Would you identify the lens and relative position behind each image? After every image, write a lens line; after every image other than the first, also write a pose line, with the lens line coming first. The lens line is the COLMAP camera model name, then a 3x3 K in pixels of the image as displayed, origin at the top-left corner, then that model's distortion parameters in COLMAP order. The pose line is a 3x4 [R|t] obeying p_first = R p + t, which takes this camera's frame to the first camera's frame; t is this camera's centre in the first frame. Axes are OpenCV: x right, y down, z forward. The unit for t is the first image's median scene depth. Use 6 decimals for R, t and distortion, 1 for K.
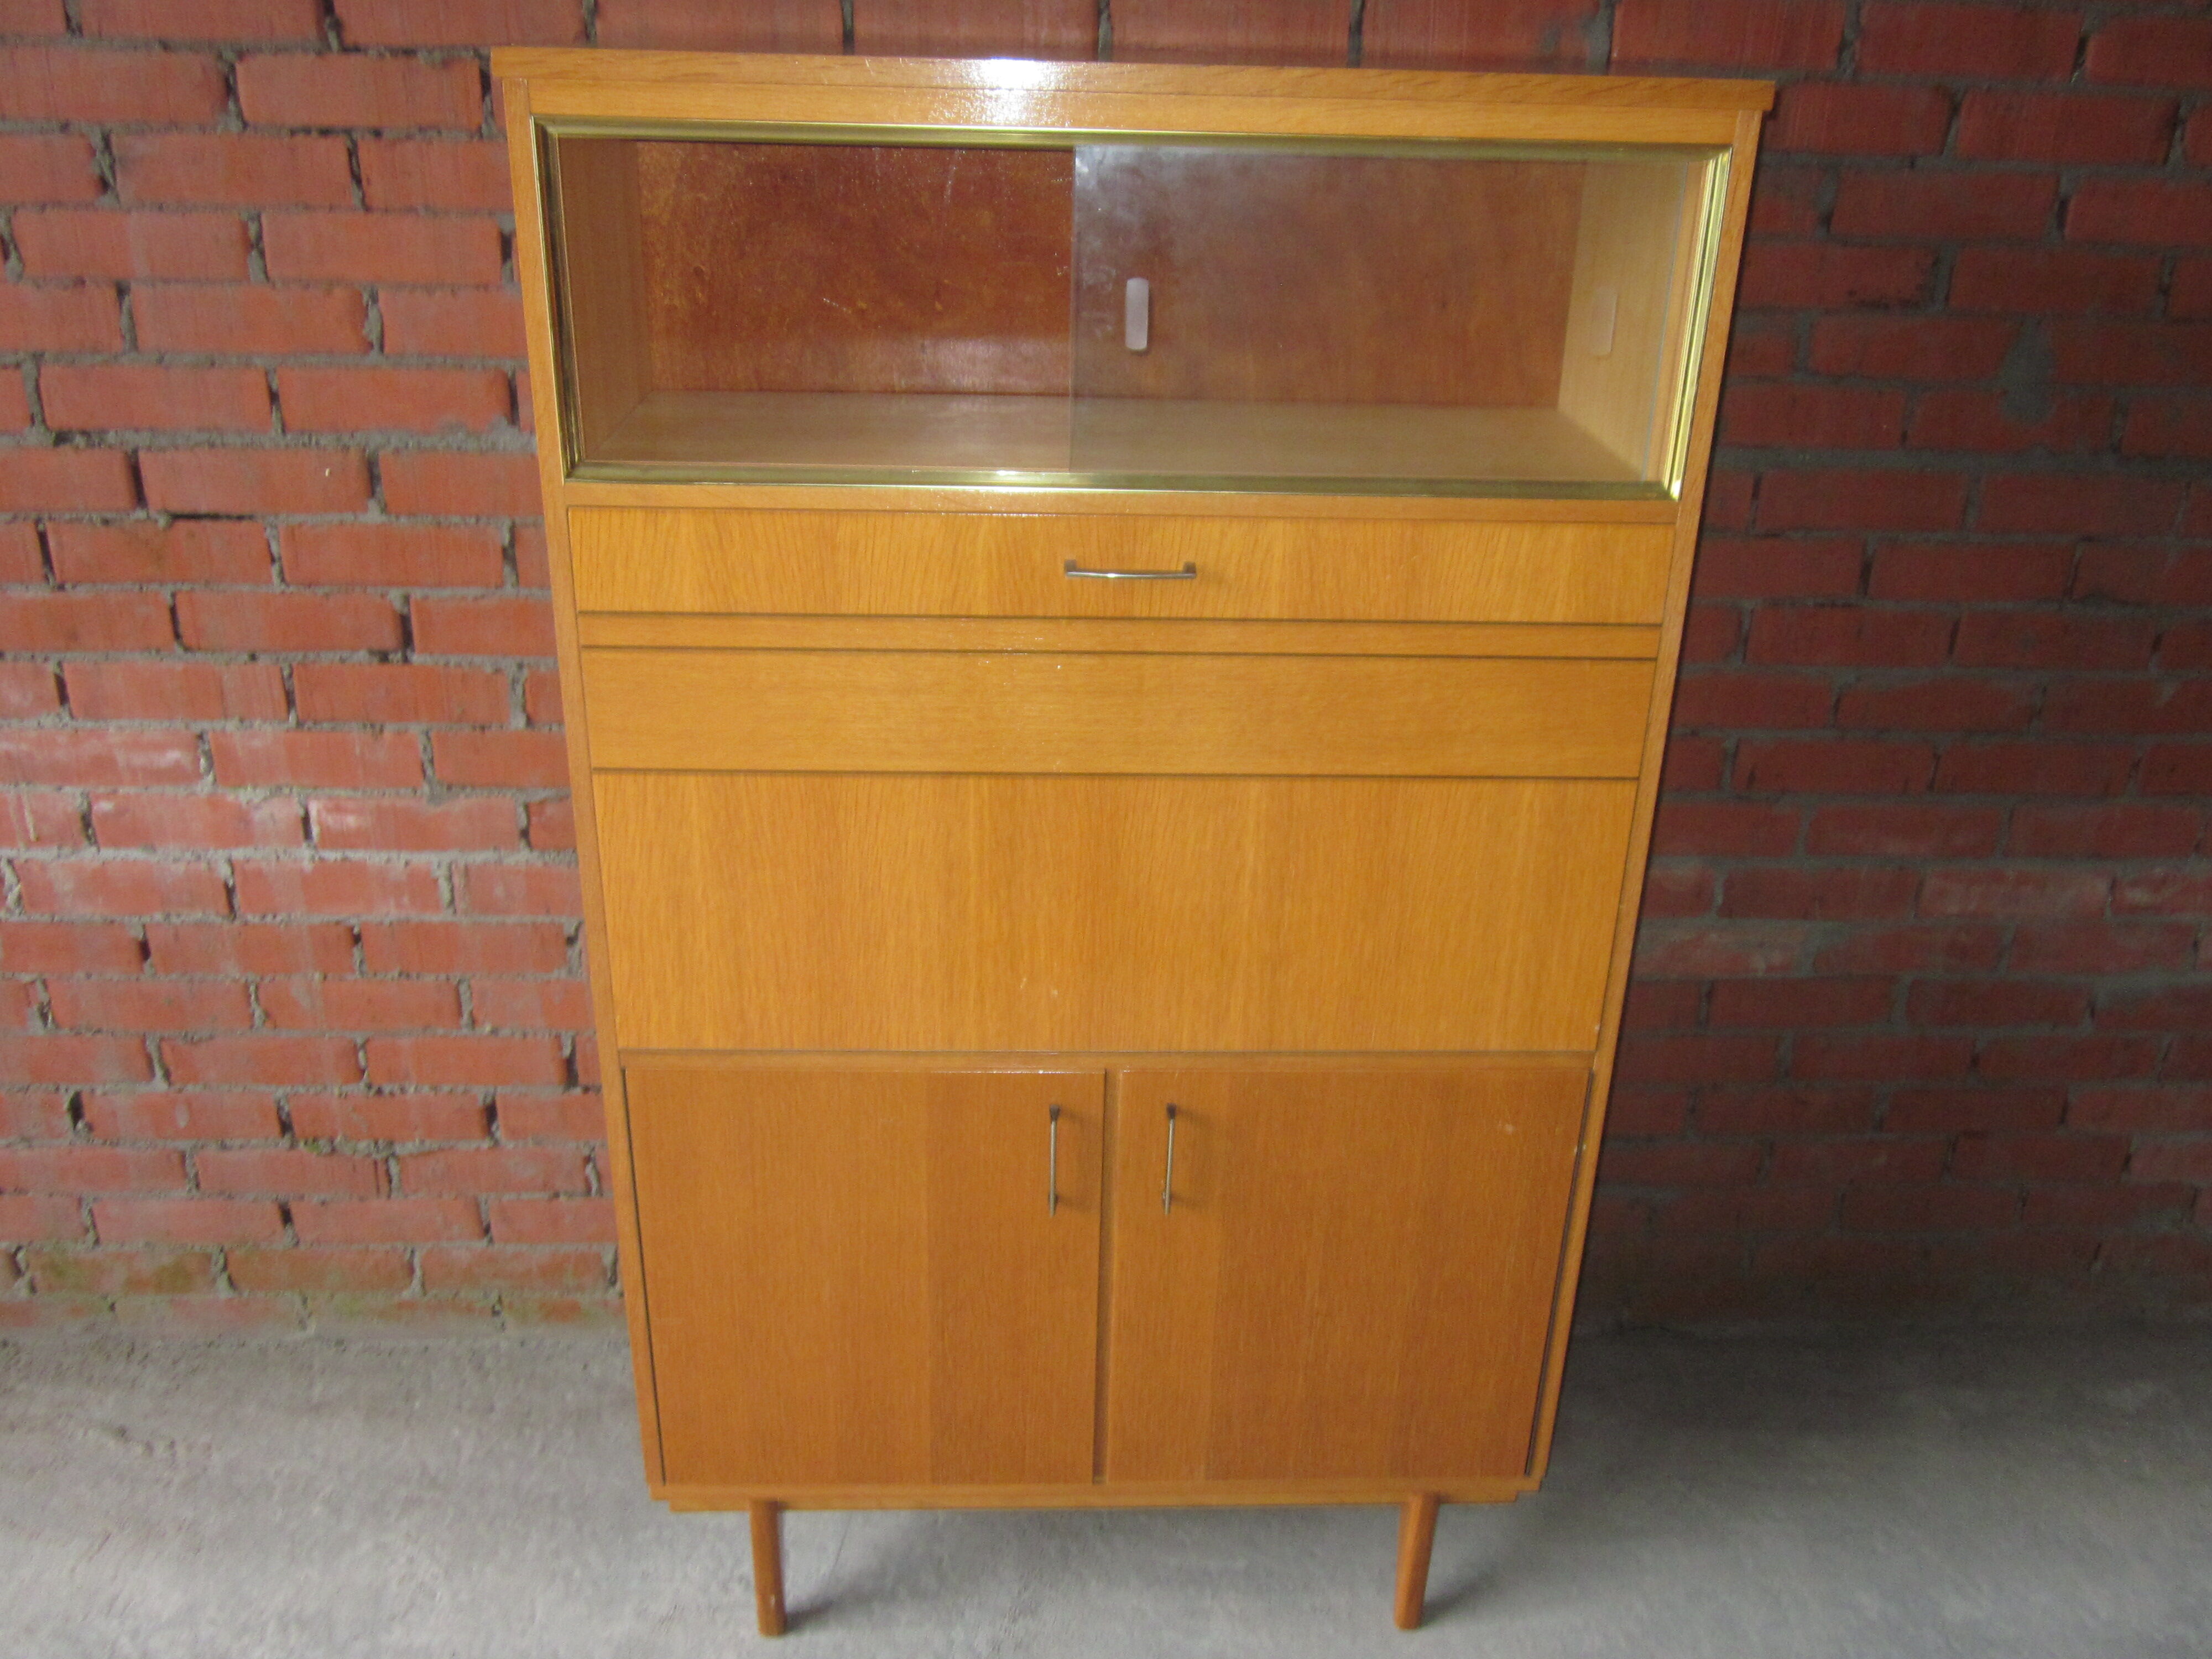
lens RADIAL K [[1824.6, 0, 1093.8], [0, 1824.6, 809.3], [0, 0, 1]] dist [-0.045664, 0.012306]
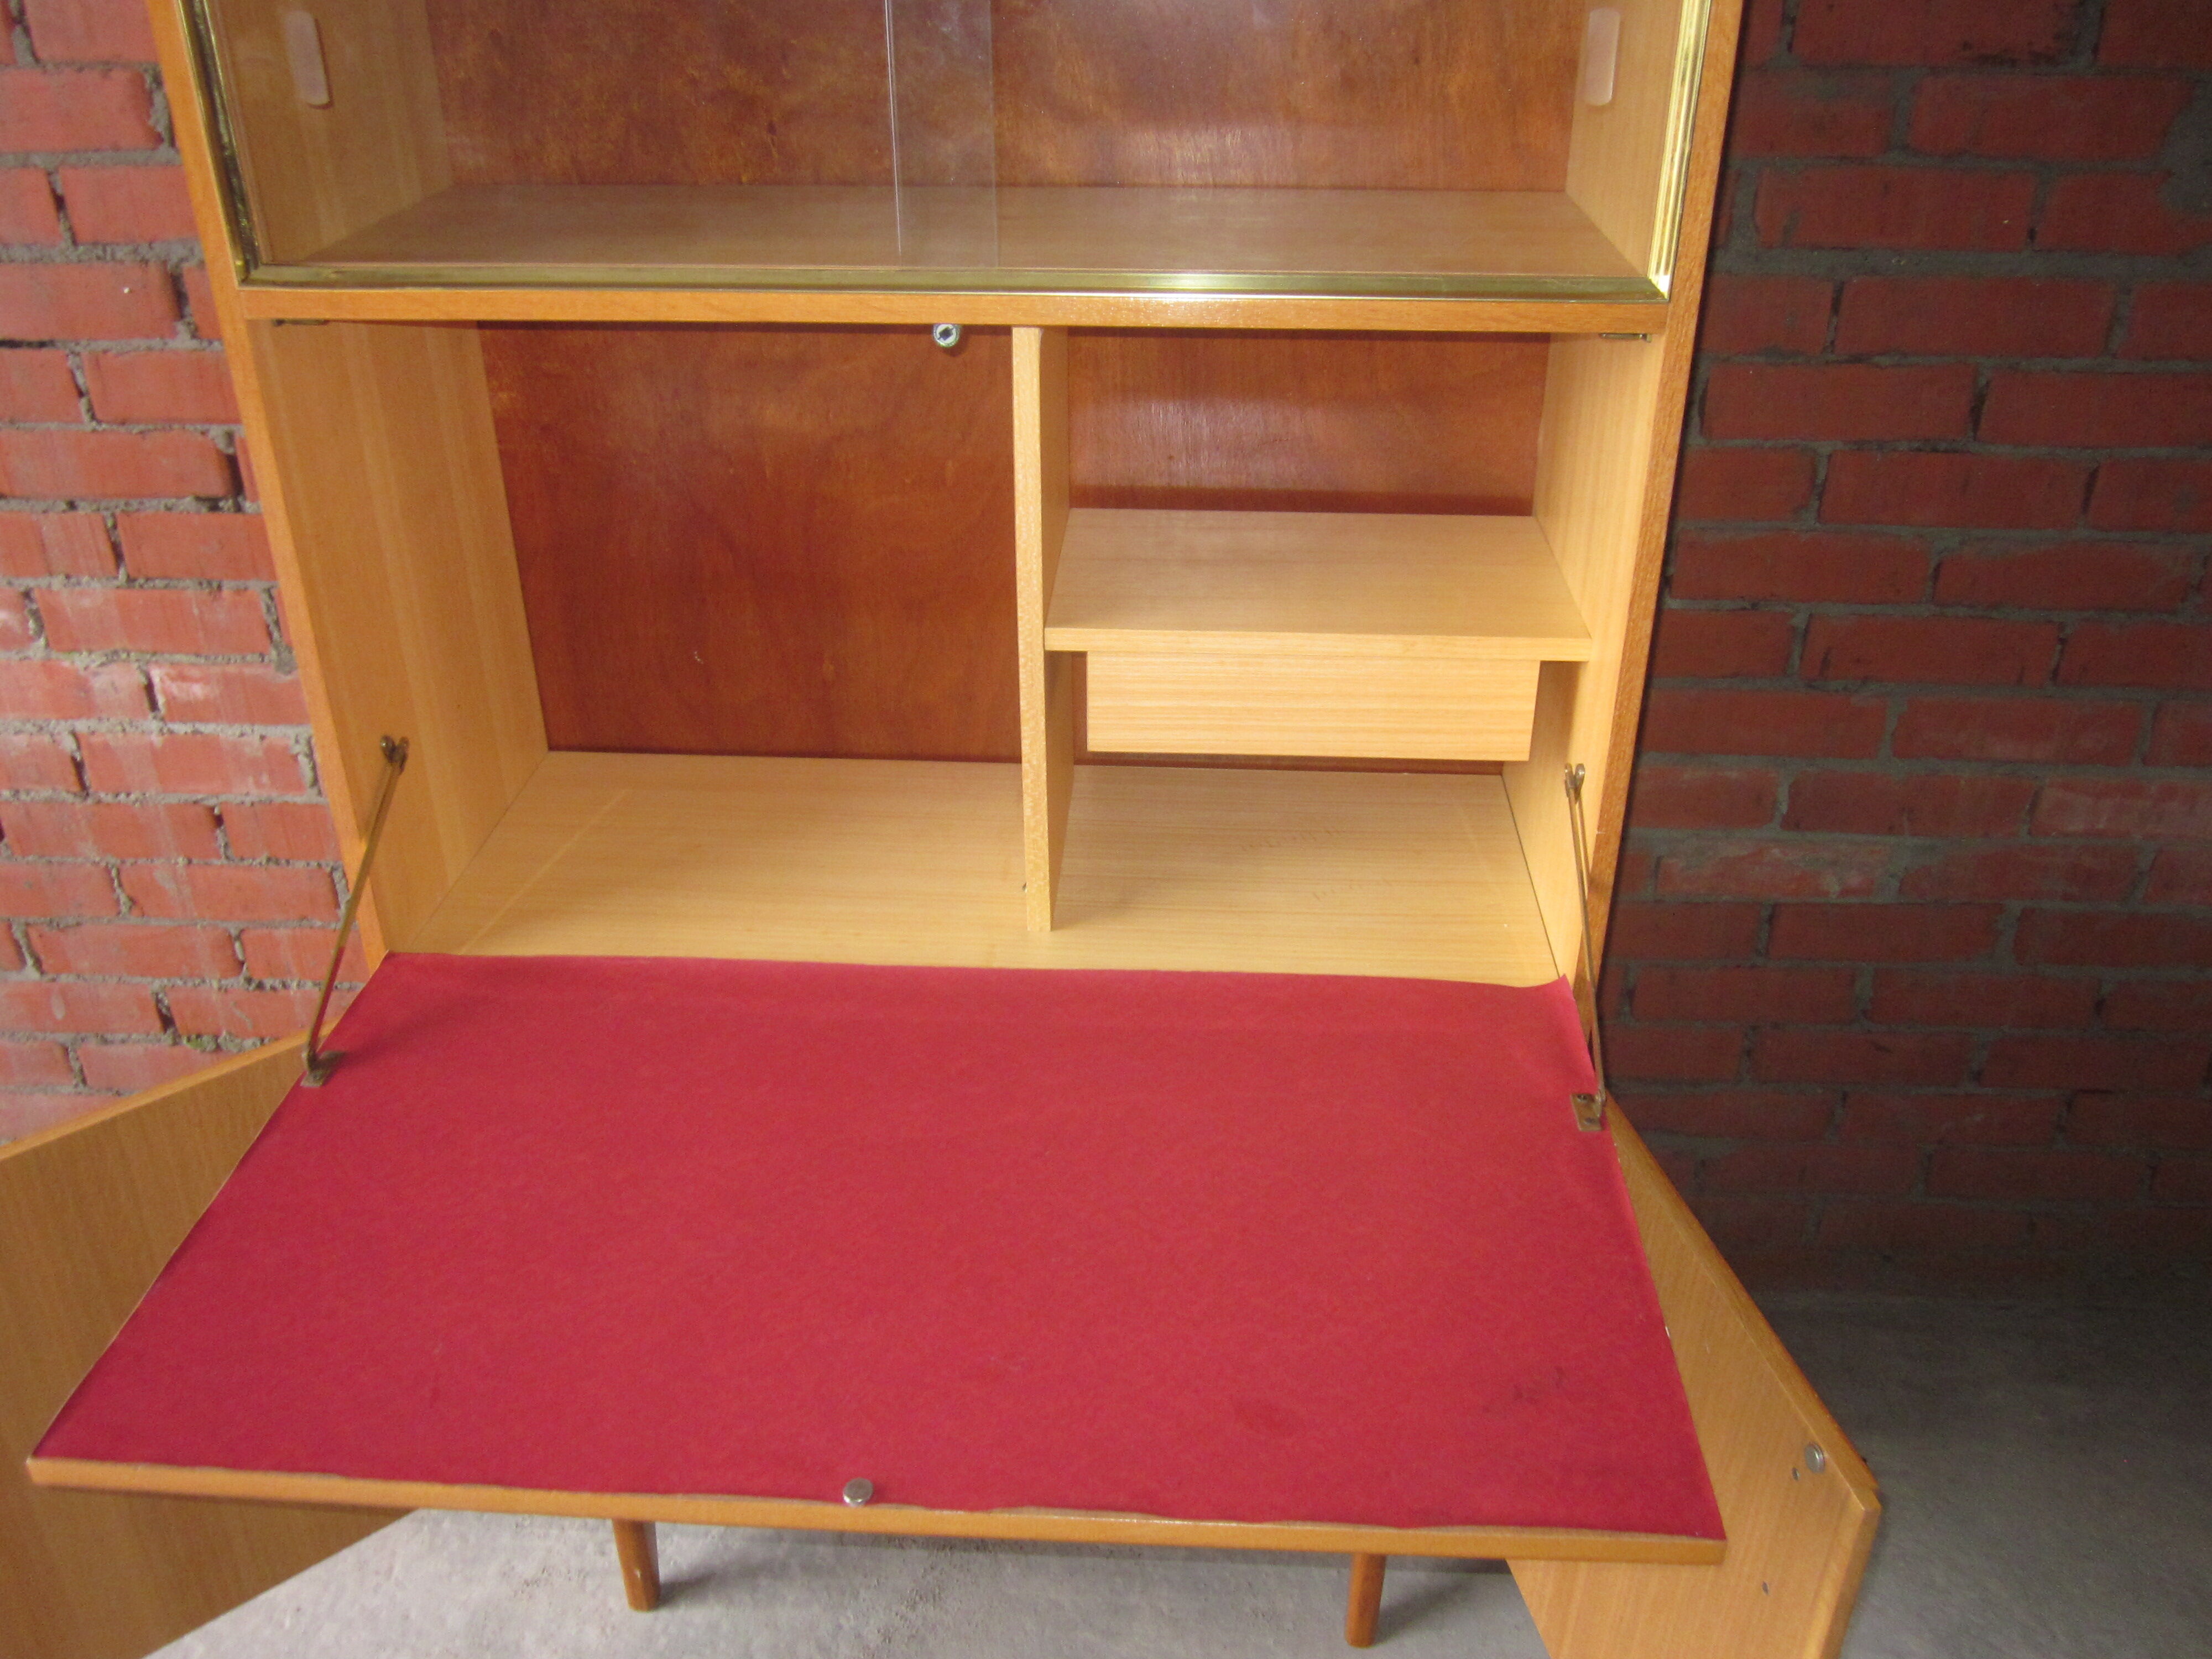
lens RADIAL K [[1824.6, 0, 1099.9], [0, 1824.6, 815.2], [0, 0, 1]] dist [-0.045664, 0.012306]
pose [[0.995407, 0.021676, -0.093251, 0.118517], [-0.013789, 0.996337, 0.084400, -0.013755], [0.094739, -0.082727, 0.992059, 0.157445]]
